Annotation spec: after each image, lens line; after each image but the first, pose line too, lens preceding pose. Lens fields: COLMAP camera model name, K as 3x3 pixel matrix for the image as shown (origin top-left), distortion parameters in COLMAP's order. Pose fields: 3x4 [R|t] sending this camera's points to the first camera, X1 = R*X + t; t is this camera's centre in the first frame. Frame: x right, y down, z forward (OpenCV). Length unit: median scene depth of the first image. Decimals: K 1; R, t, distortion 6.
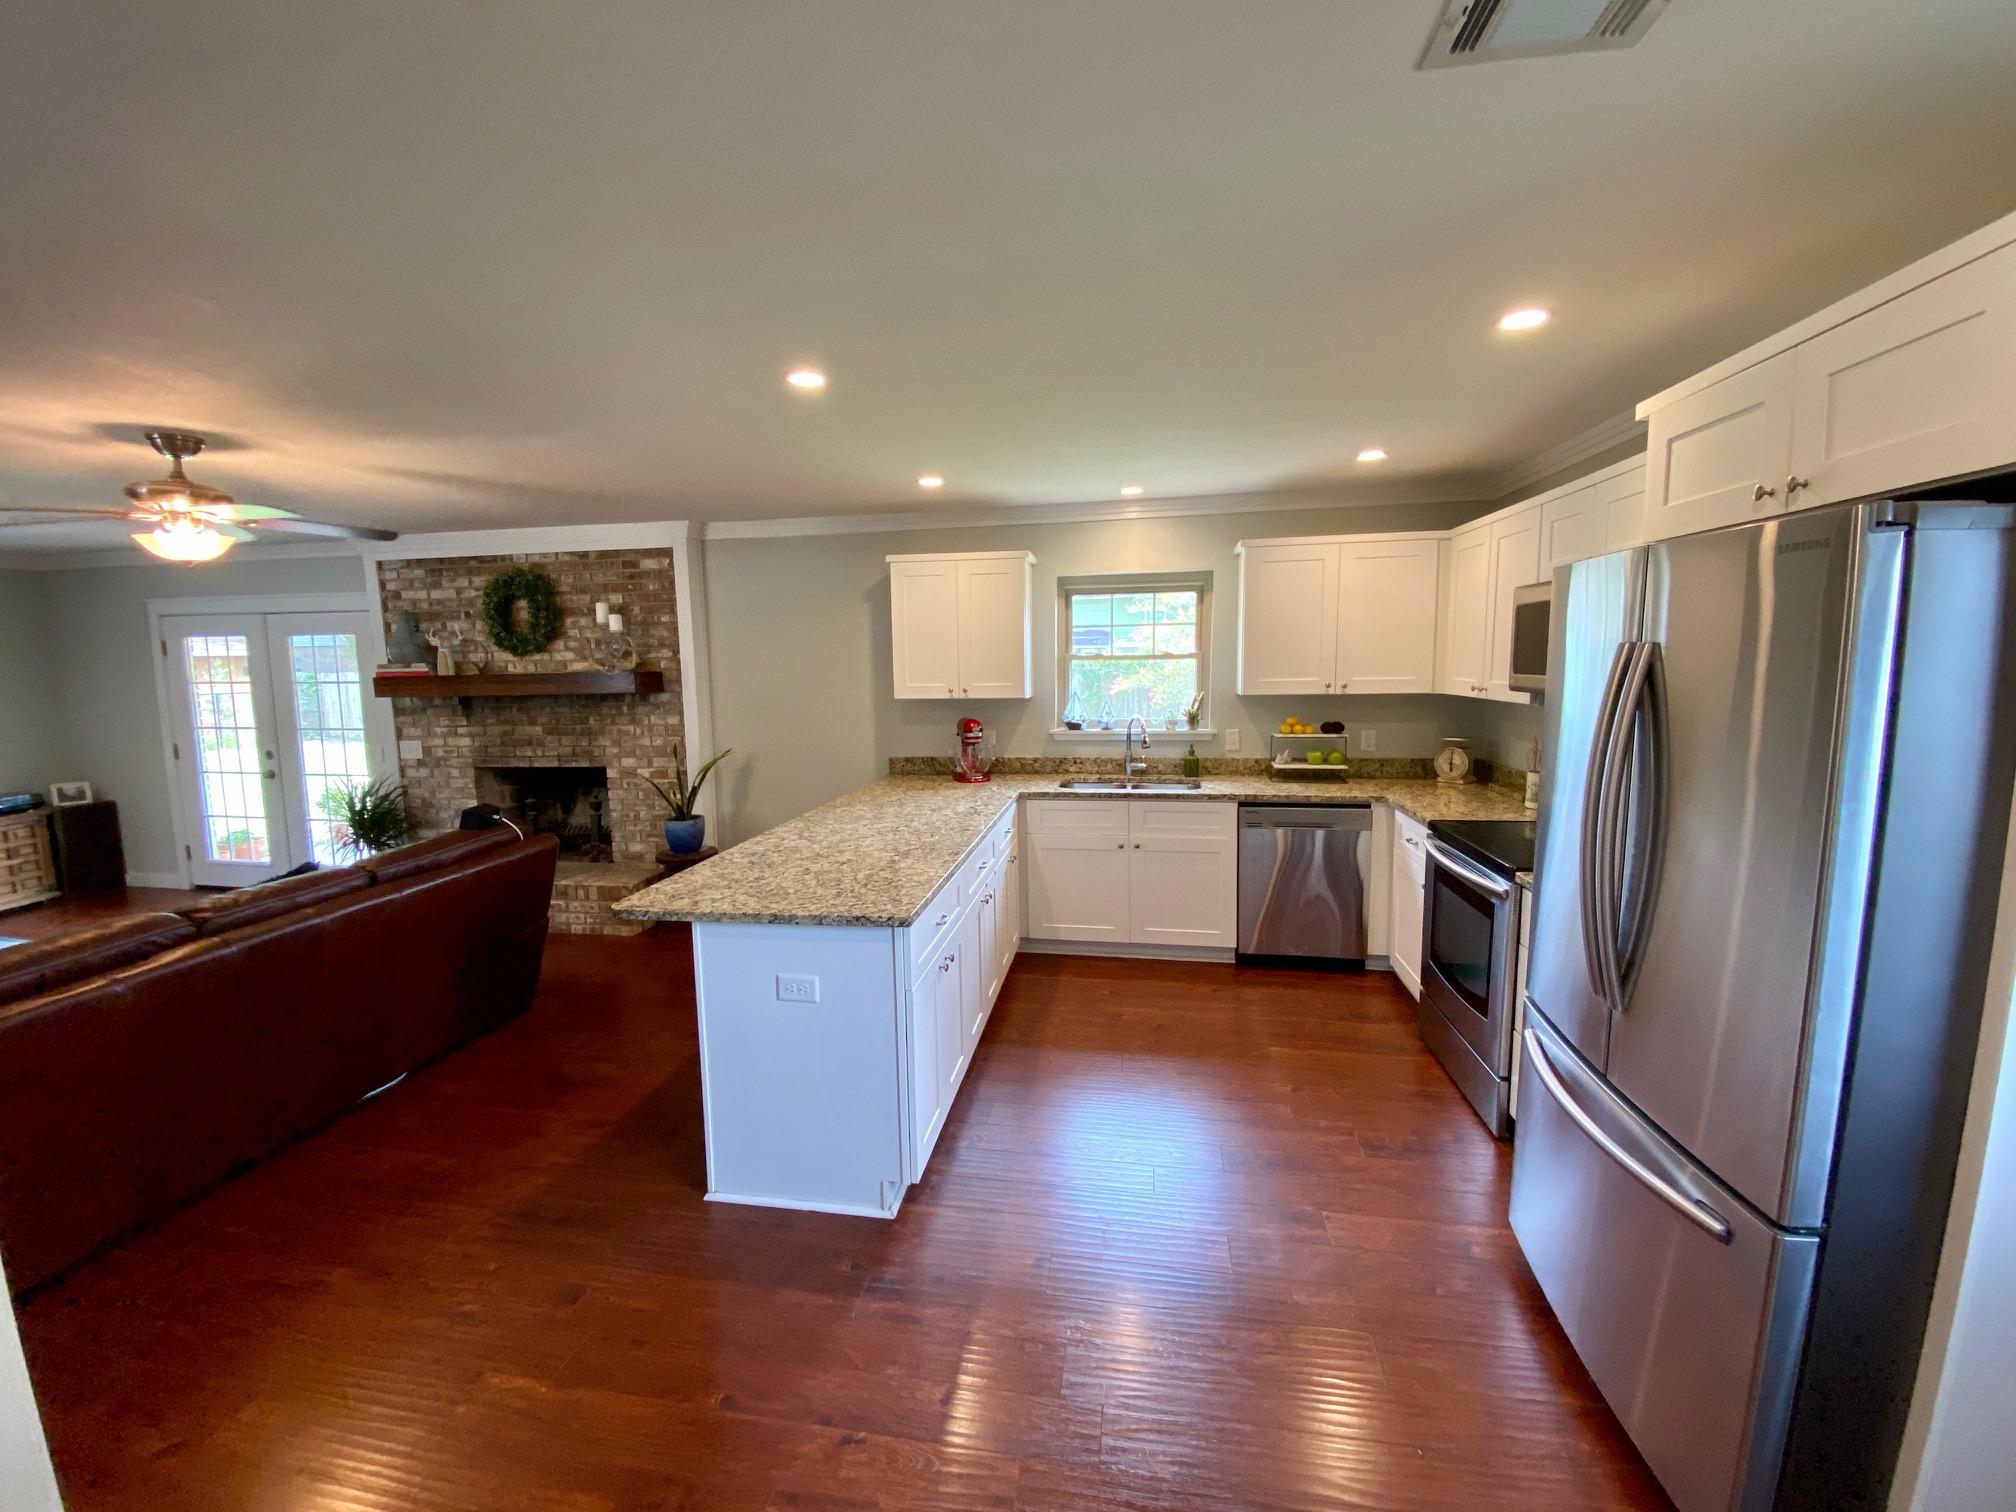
lens RADIAL K [[813.5, 0, 1003.5], [0, 813.5, 751.8], [0, 0, 1]] dist [0.021271, -0.020585]
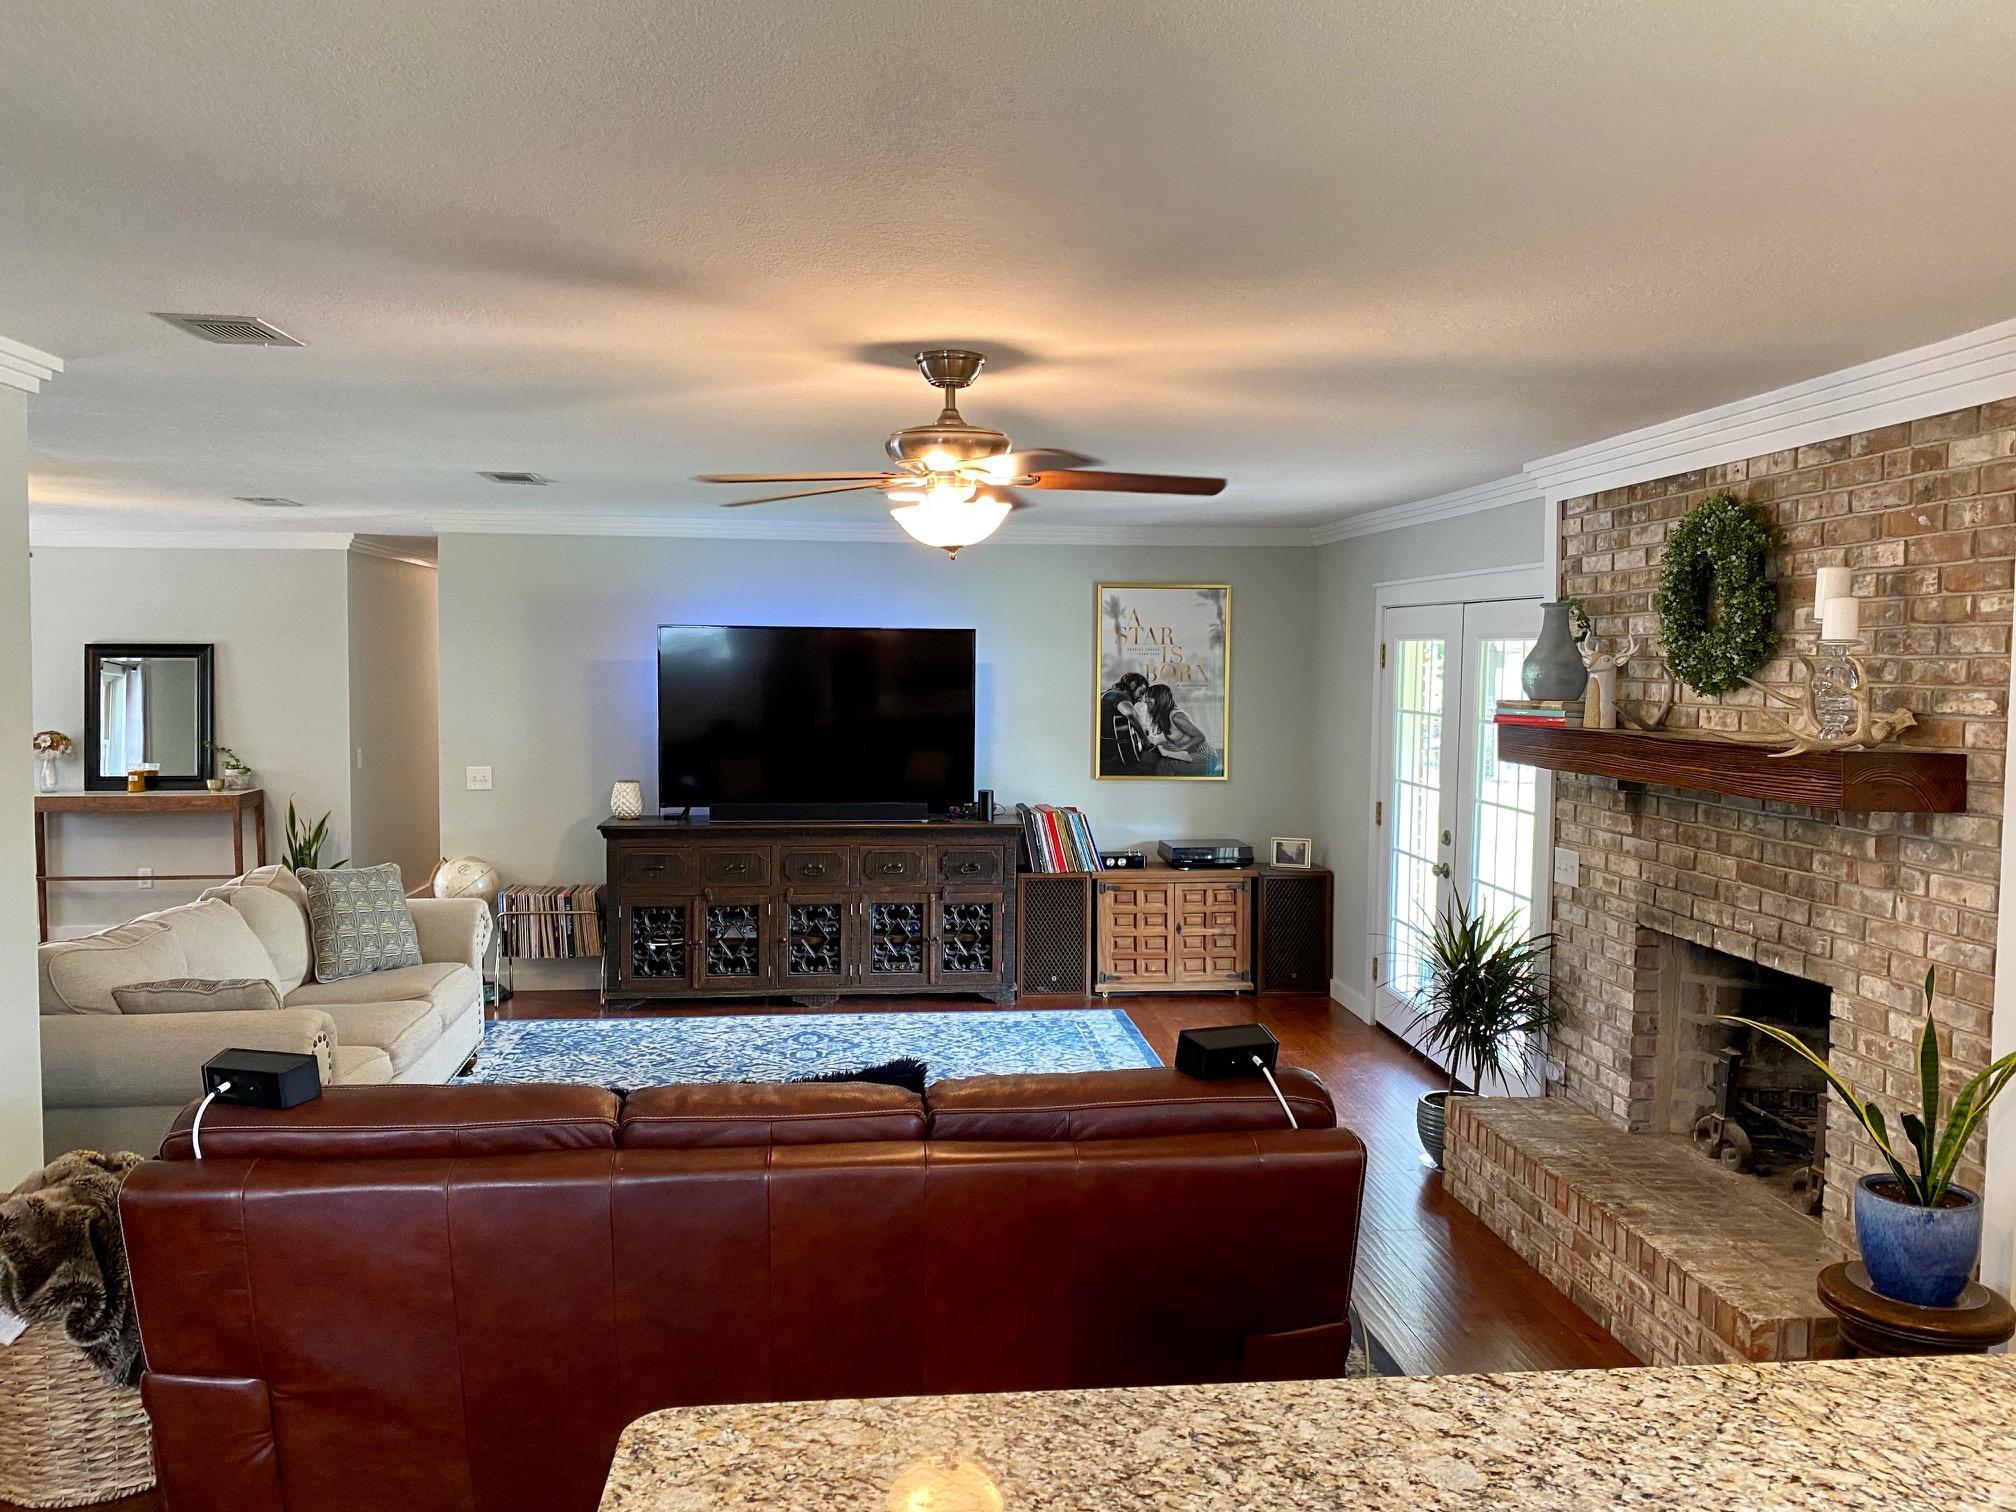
lens RADIAL K [[1536.3, 0, 1015.5], [0, 1536.3, 747.7], [0, 0, 1]] dist [0.033852, -0.040789]
pose [[0.265717, 0.073543, -0.961242, 0.113212], [-0.124273, 0.991380, 0.041496, -0.082296], [0.956008, 0.108430, 0.272566, 0.453137]]
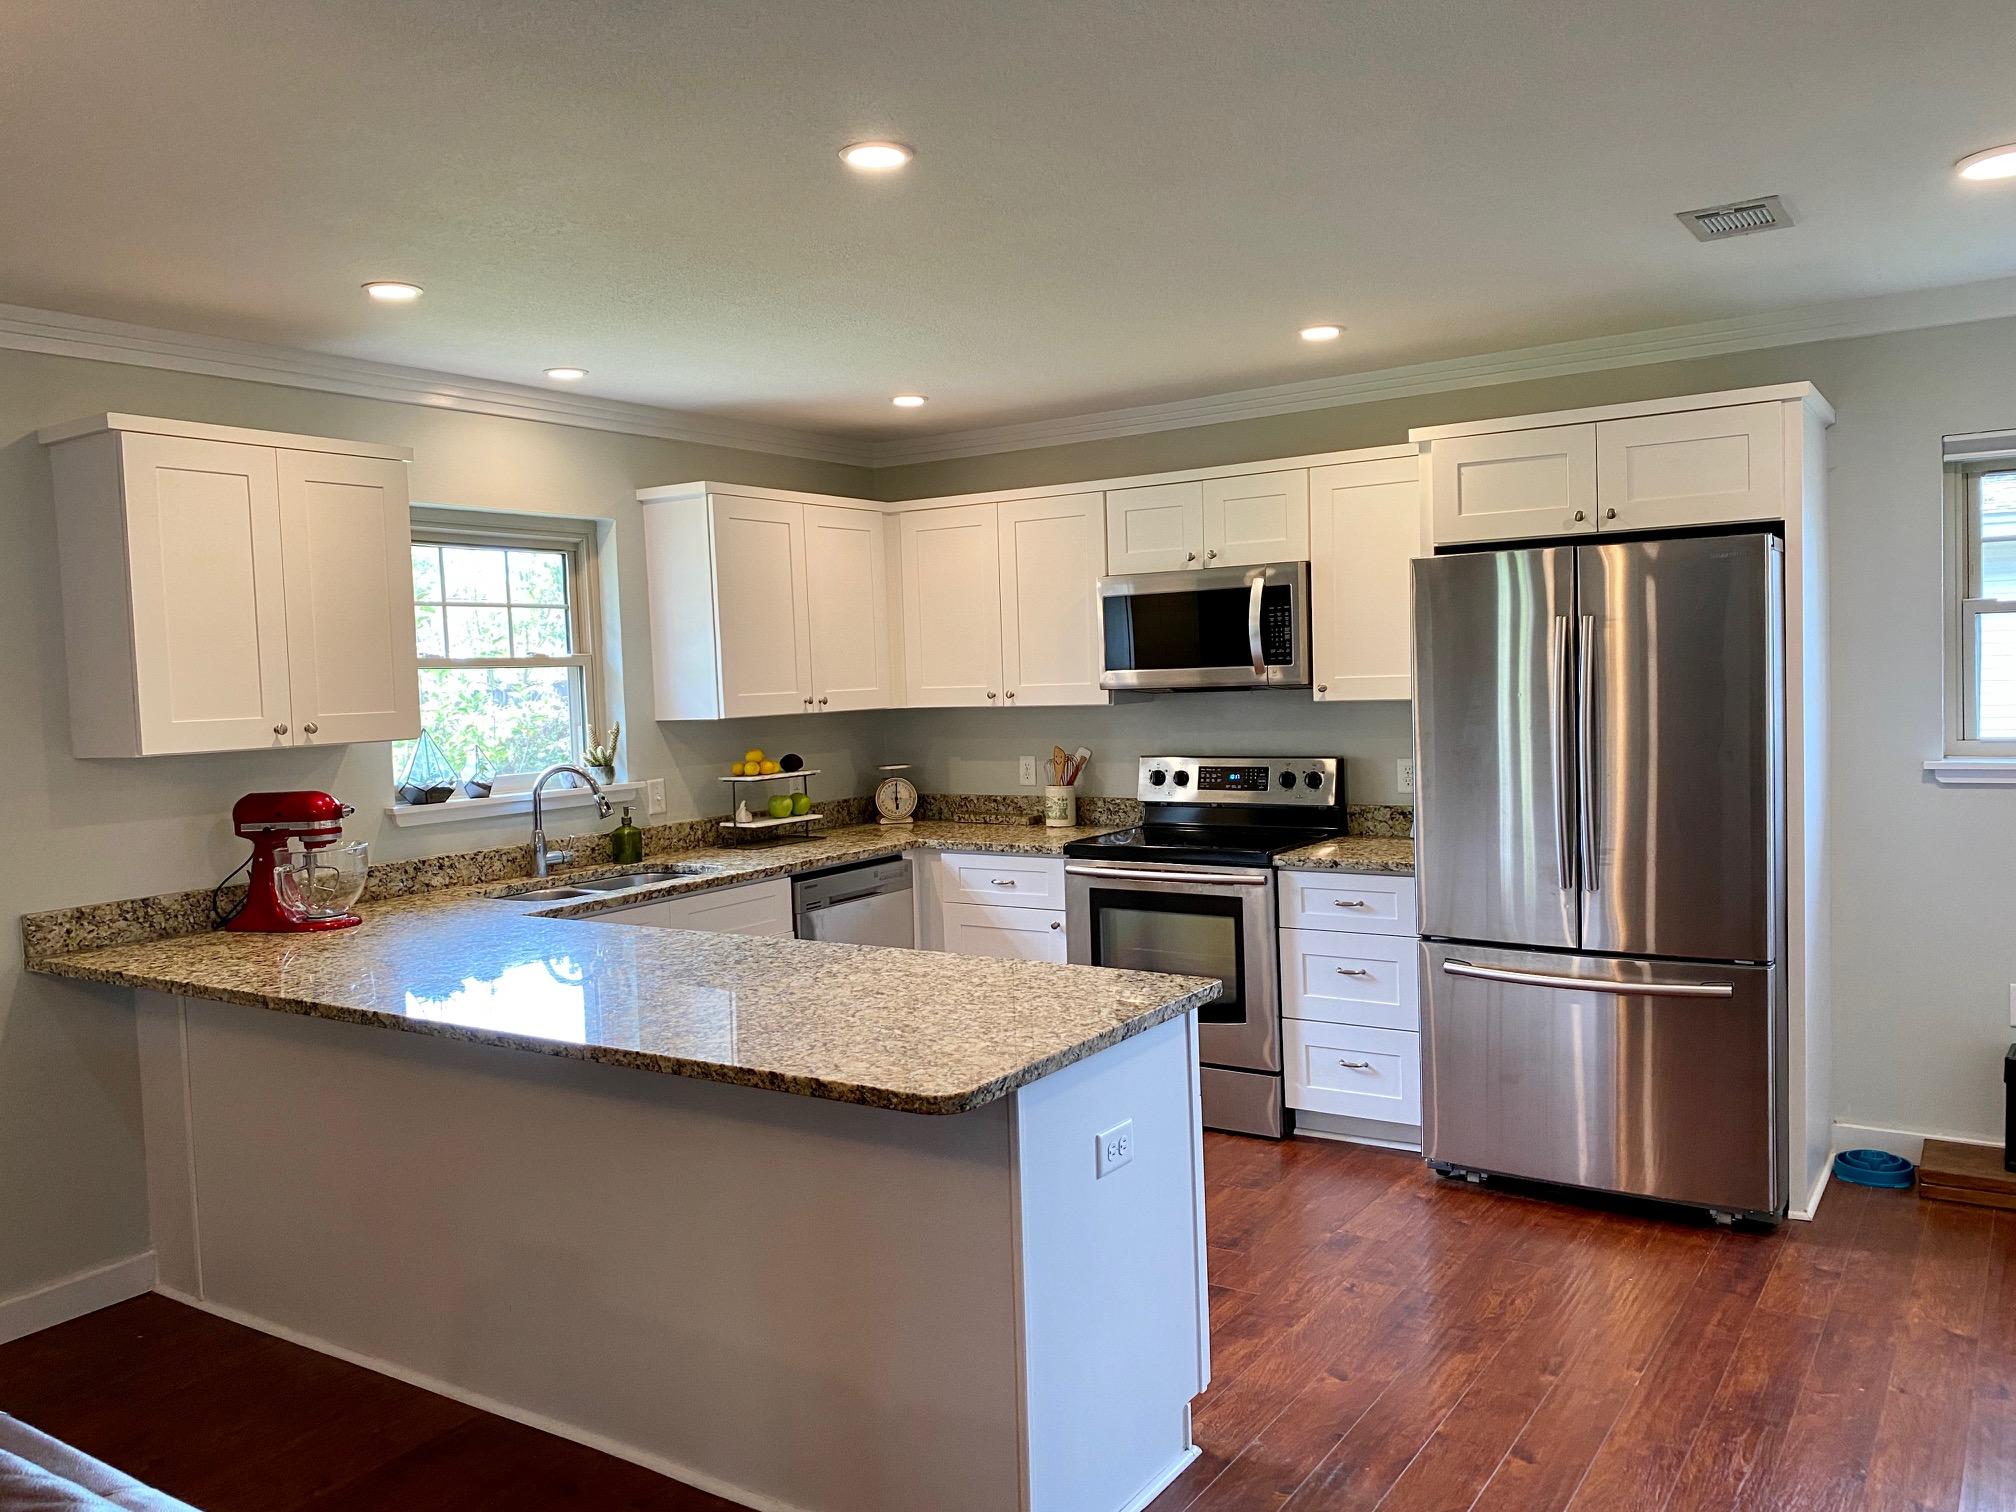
lens RADIAL K [[1536.3, 0, 1003.0], [0, 1536.3, 742.9], [0, 0, 1]] dist [0.033852, -0.040789]
pose [[0.409446, -0.041227, 0.911402, -0.640630], [0.131404, 0.991227, -0.014195, -0.003703], [-0.902822, 0.125574, 0.411272, 0.266960]]
